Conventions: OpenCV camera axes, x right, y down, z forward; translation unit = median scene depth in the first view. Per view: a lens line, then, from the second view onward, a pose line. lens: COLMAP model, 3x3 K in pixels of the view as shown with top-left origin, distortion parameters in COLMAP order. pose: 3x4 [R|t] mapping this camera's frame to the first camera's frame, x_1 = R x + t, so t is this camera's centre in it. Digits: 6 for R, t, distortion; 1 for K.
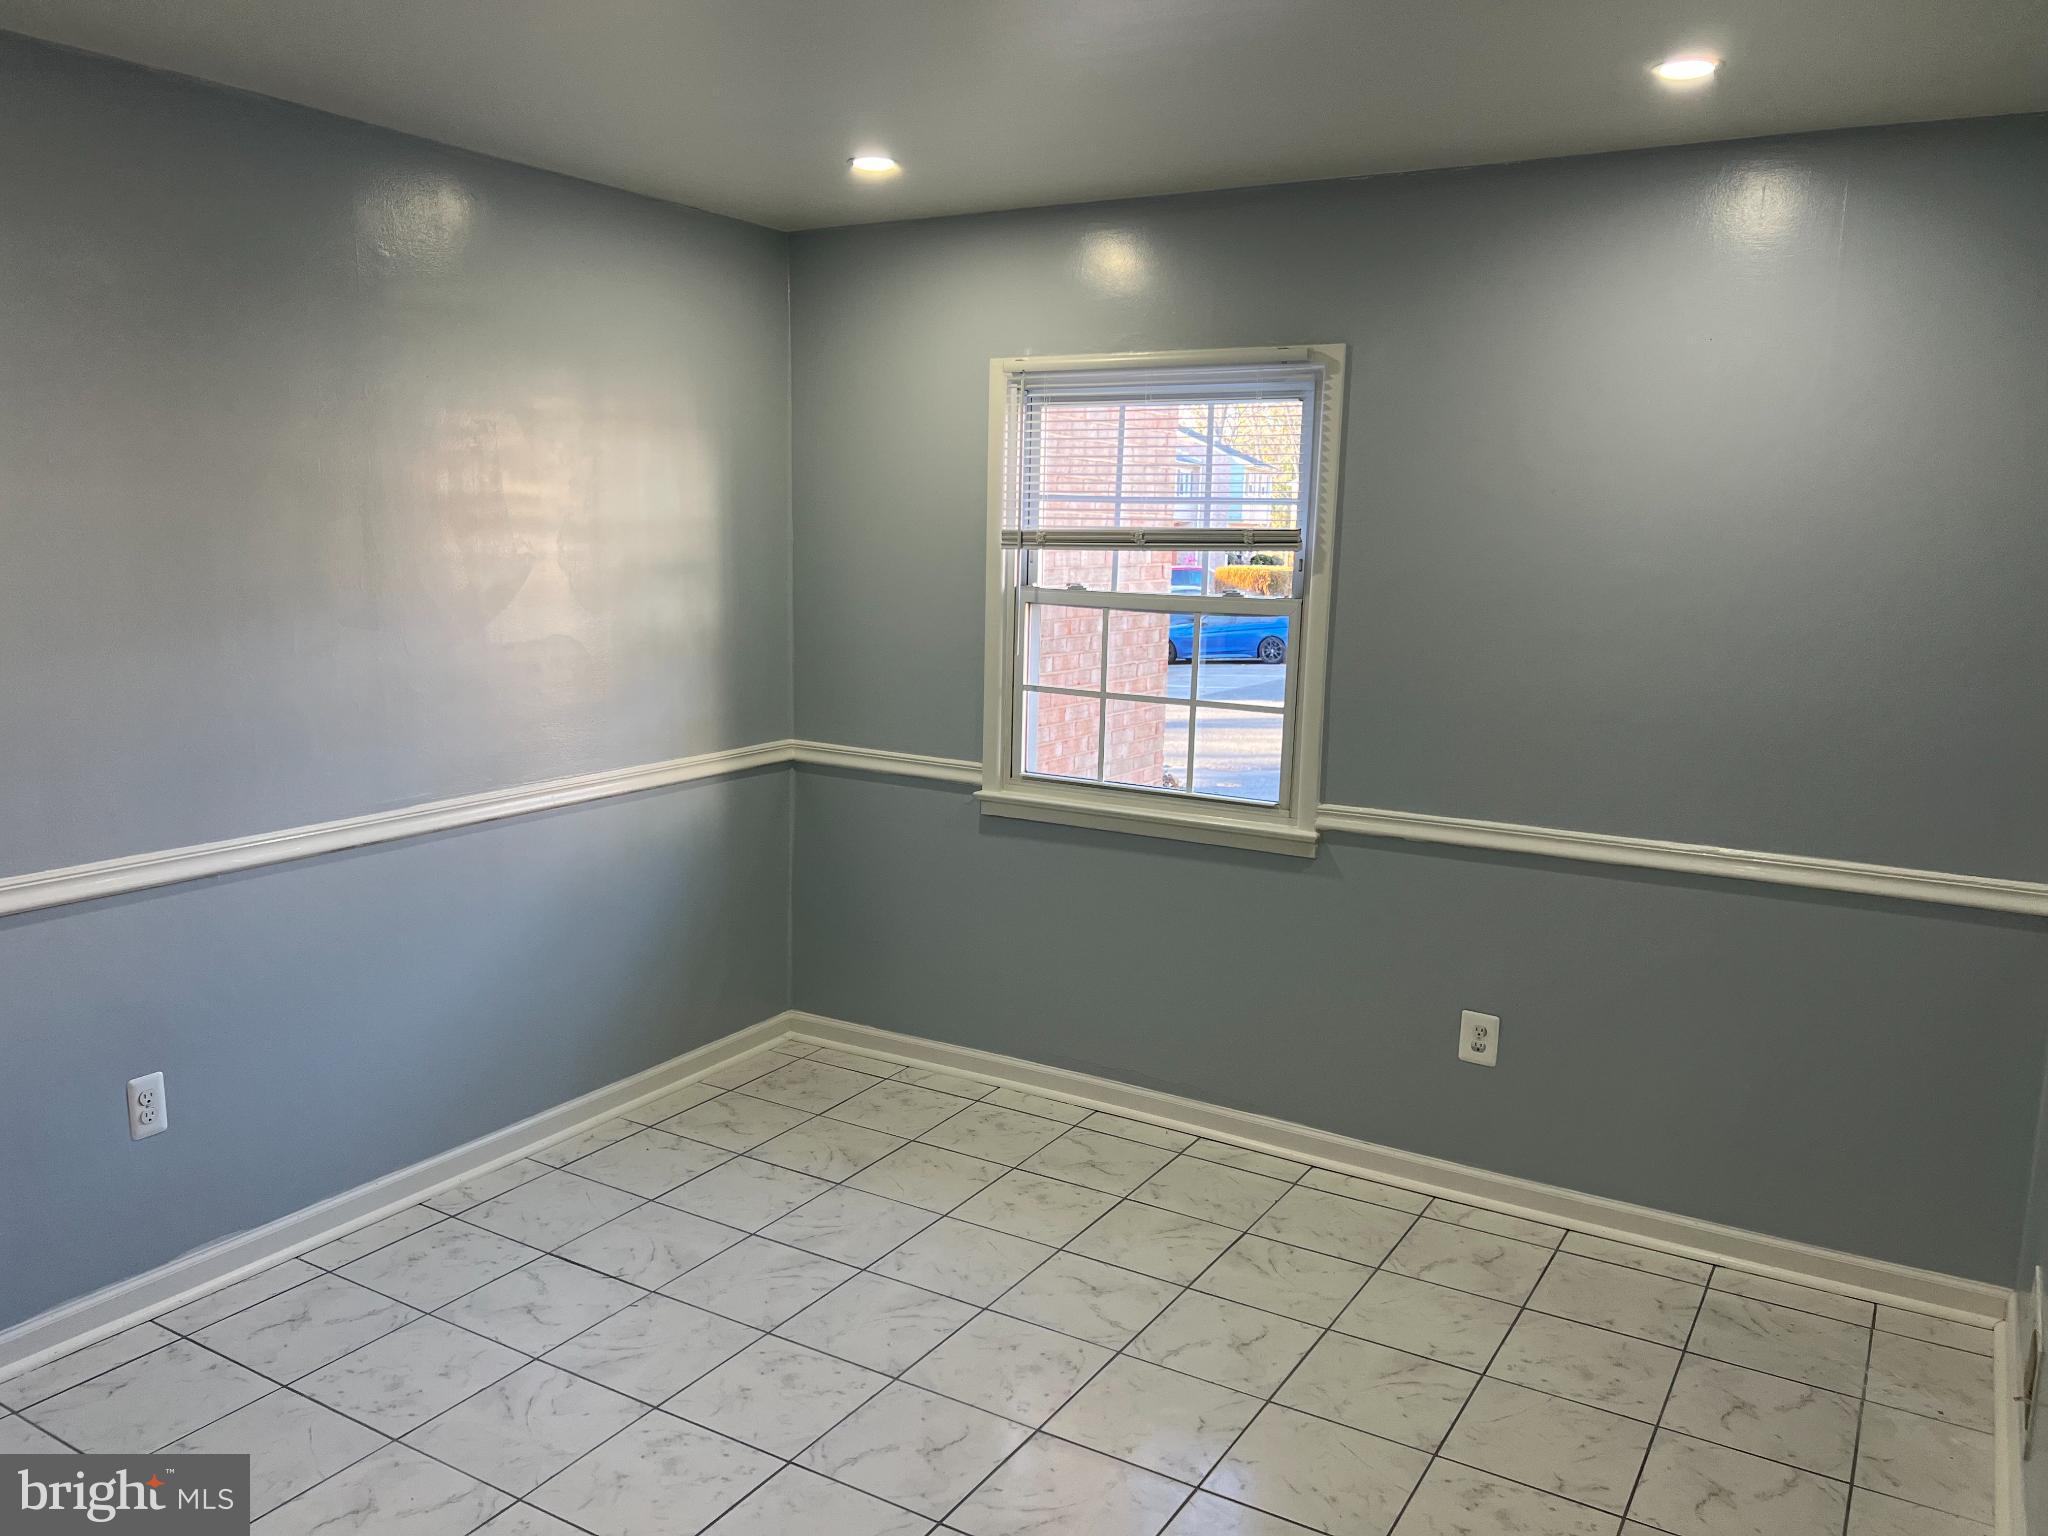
lens RADIAL K [[1558.1, 0, 1024.0], [0, 1558.1, 768.0], [0, 0, 1]] dist [0.133729, -0.345279]
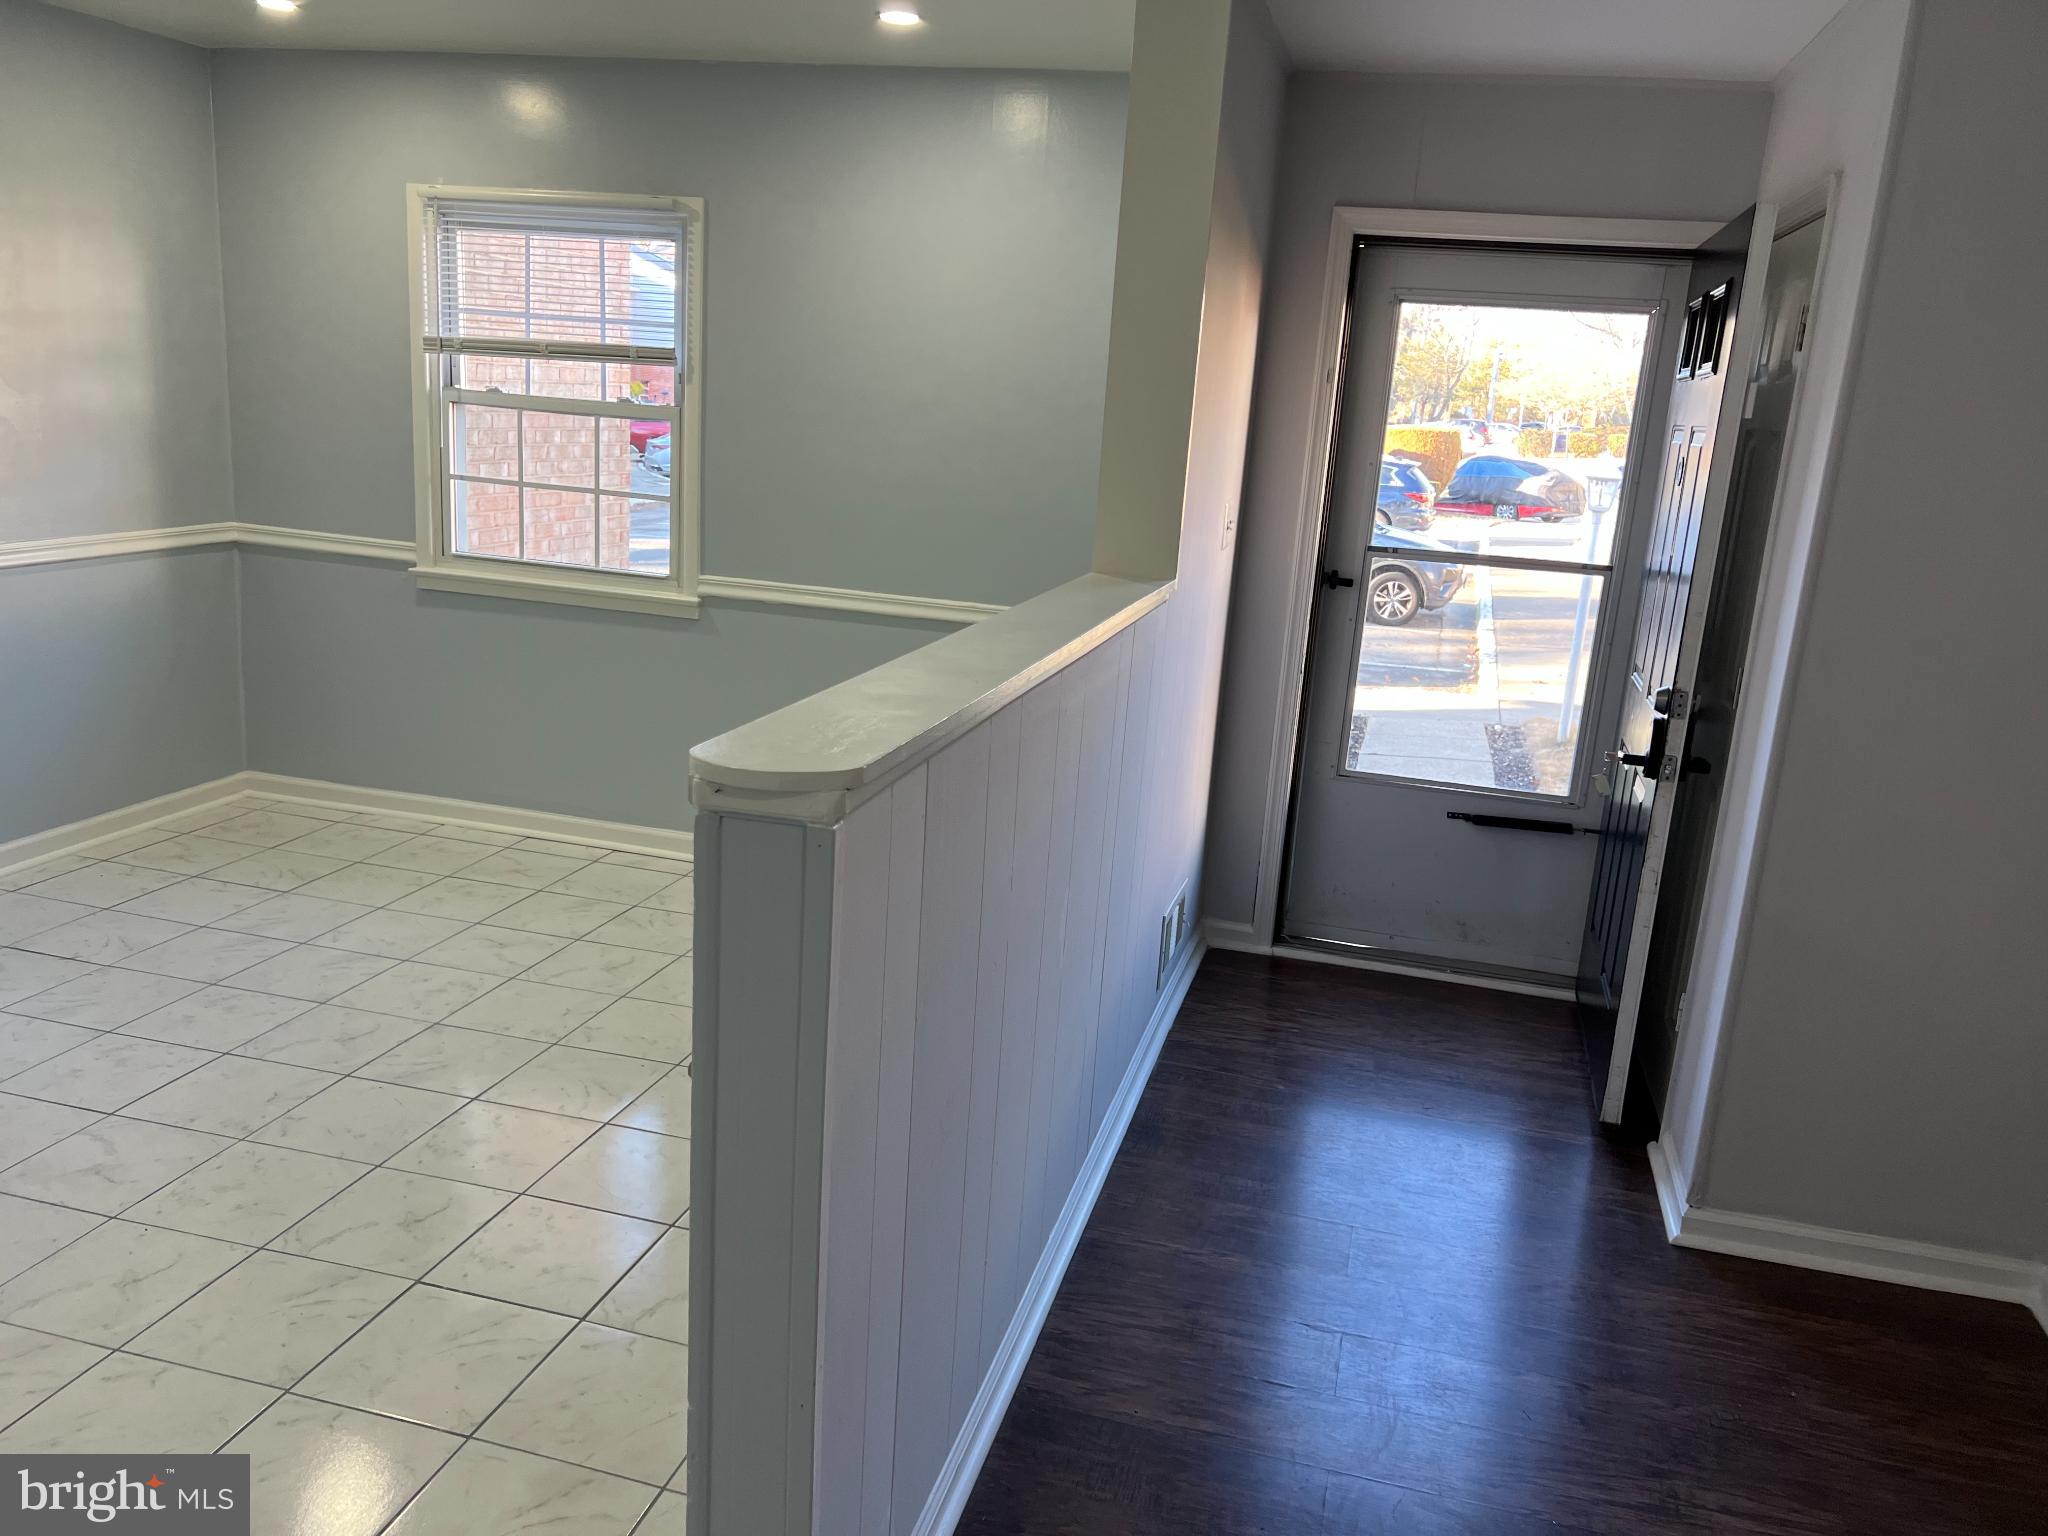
lens RADIAL K [[1560.2, 0, 1075.8], [0, 1560.2, 766.6], [0, 0, 1]] dist [-0.005771, 0.001076]
pose [[0.951739, -0.025712, 0.305831, 0.084023], [-0.003377, 0.995547, 0.094209, 0.053242], [-0.306891, -0.090695, 0.947413, -0.260527]]
